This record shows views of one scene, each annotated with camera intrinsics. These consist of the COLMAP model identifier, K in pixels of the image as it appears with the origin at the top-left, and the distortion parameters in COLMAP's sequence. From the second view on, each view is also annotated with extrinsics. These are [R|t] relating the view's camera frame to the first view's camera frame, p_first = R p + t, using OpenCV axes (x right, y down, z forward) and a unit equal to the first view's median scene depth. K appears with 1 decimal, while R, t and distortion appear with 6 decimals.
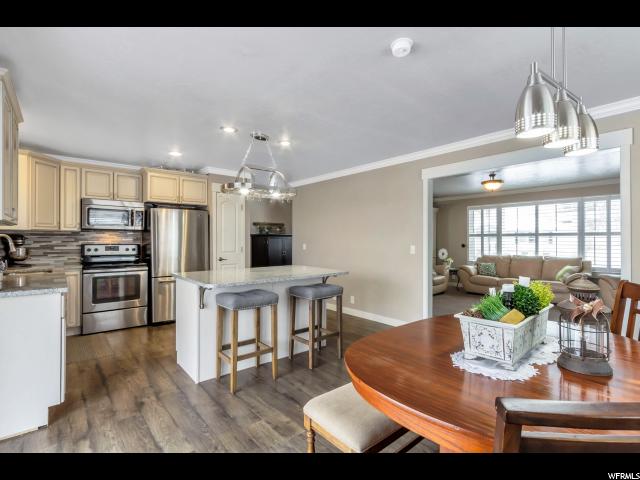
lens RADIAL K [[309.1, 0, 320.0], [0, 309.1, 240.0], [0, 0, 1]] dist [0.002922, 0.000256]
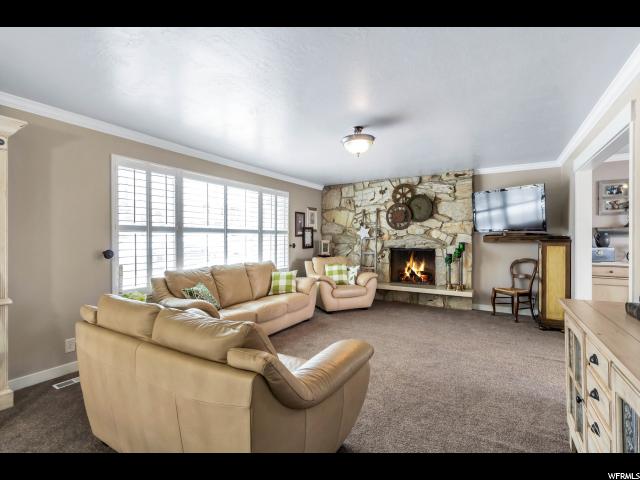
lens RADIAL K [[294.6, 0, 320.0], [0, 294.6, 240.0], [0, 0, 1]] dist [0.001542, -0.000182]
pose [[-0.307431, -0.008878, 0.951529, 0.064866], [-0.002409, 0.999961, 0.008552, -0.005792], [-0.951567, 0.000337, -0.307440, 1.568965]]
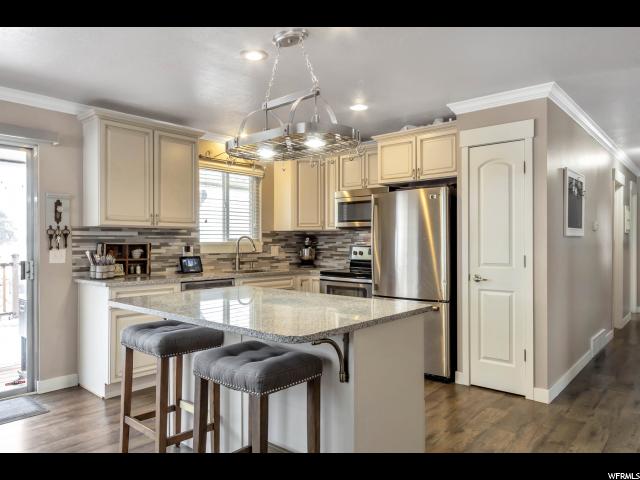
lens RADIAL K [[446.5, 0, 300.5], [0, 446.5, 242.9], [0, 0, 1]] dist [0.005908, 0.001559]
pose [[0.120040, 0.002632, -0.992766, 0.408353], [0.000588, 0.999996, 0.002722, 0.002071], [0.992769, -0.000910, 0.120038, 0.699959]]
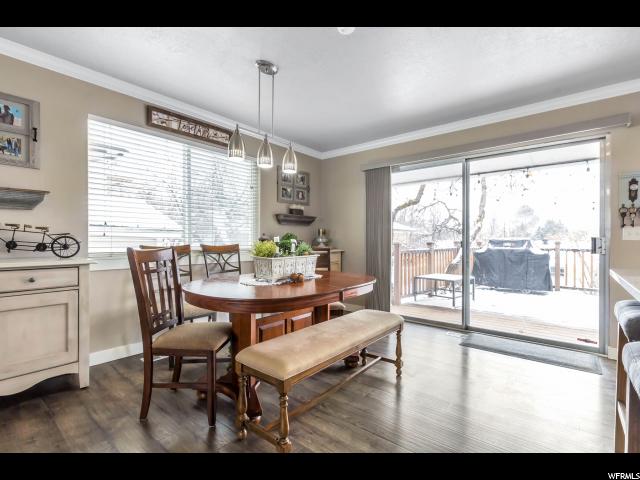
lens RADIAL K [[294.6, 0, 320.0], [0, 294.6, 240.0], [0, 0, 1]] dist [0.001542, -0.000182]
pose [[-0.983364, -0.001249, -0.181643, 0.220209], [-0.001244, 0.999999, -0.000138, 0.042369], [0.181643, 0.000090, -0.983364, 0.798900]]
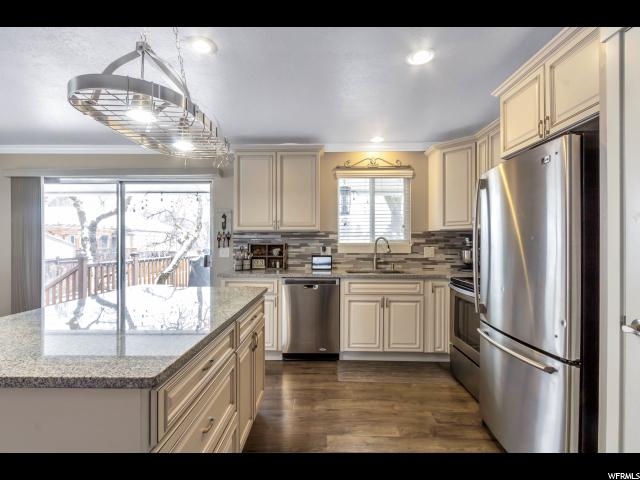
lens RADIAL K [[309.1, 0, 320.0], [0, 309.1, 240.0], [0, 0, 1]] dist [0.002922, 0.000256]
pose [[-0.664581, -0.000132, -0.747216, -0.017656], [0.001104, 0.999999, -0.001158, -0.003898], [0.747215, -0.001595, -0.664580, 1.105097]]
